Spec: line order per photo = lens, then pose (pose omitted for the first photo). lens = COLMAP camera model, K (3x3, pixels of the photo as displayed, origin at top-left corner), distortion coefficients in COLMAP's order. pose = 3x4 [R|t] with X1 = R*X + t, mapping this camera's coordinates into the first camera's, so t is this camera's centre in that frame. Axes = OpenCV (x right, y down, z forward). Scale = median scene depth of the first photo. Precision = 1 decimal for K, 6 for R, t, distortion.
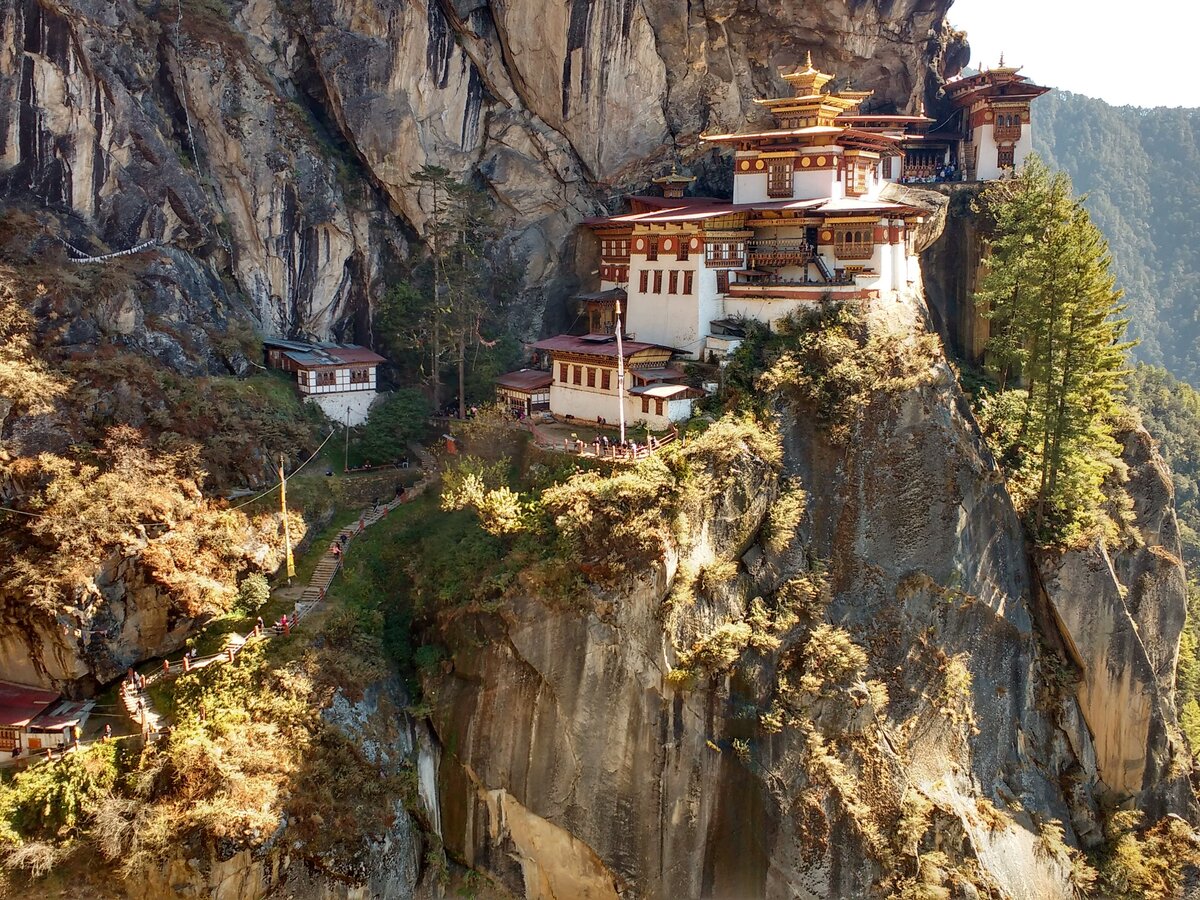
lens RADIAL K [[1298.2, 0, 600.0], [0, 1298.2, 450.0], [0, 0, 1]] dist [0.099945, -0.186224]
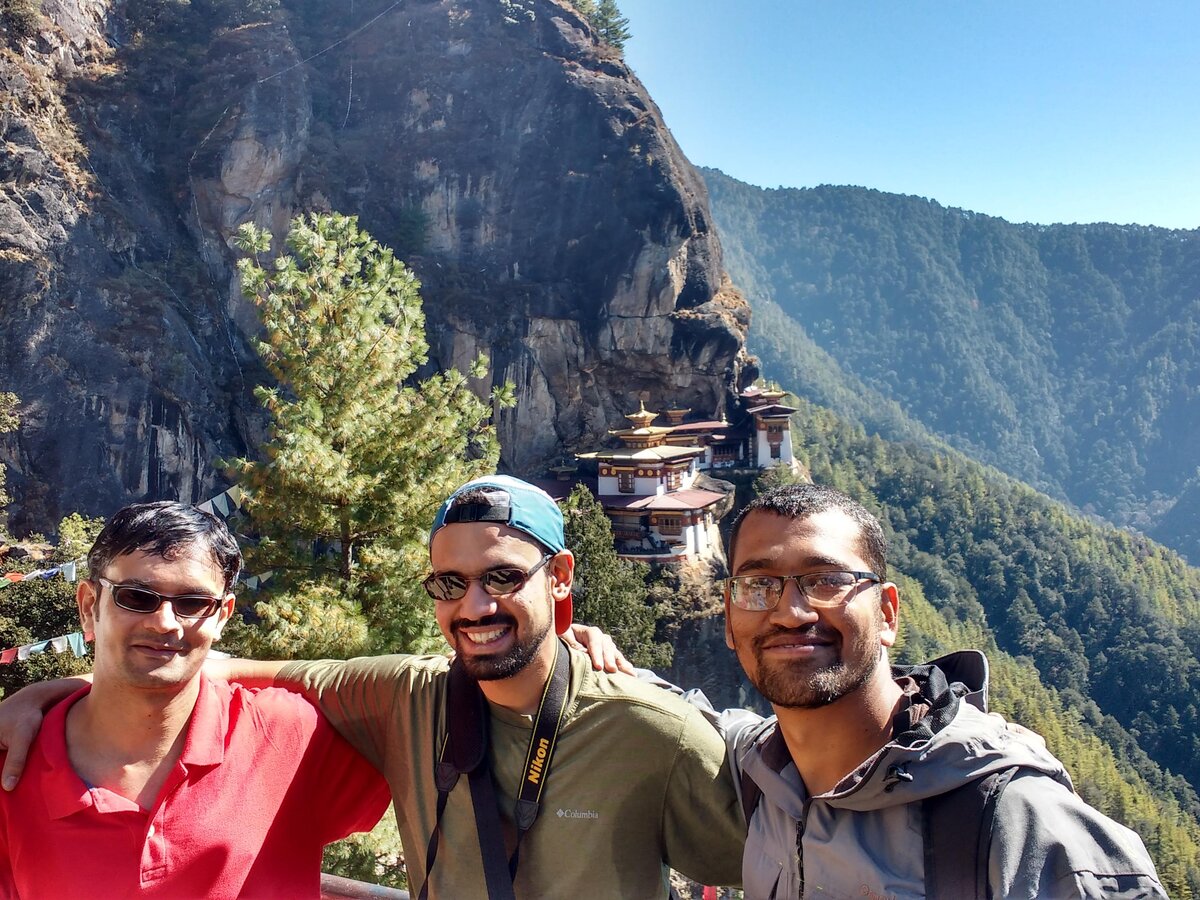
lens RADIAL K [[1298.2, 0, 600.0], [0, 1298.2, 450.0], [0, 0, 1]] dist [0.099945, -0.186224]
pose [[0.998594, -0.026996, 0.045623, 0.033484], [0.030452, 0.996578, -0.076849, -0.121142], [-0.043392, 0.078131, 0.995998, -0.566616]]
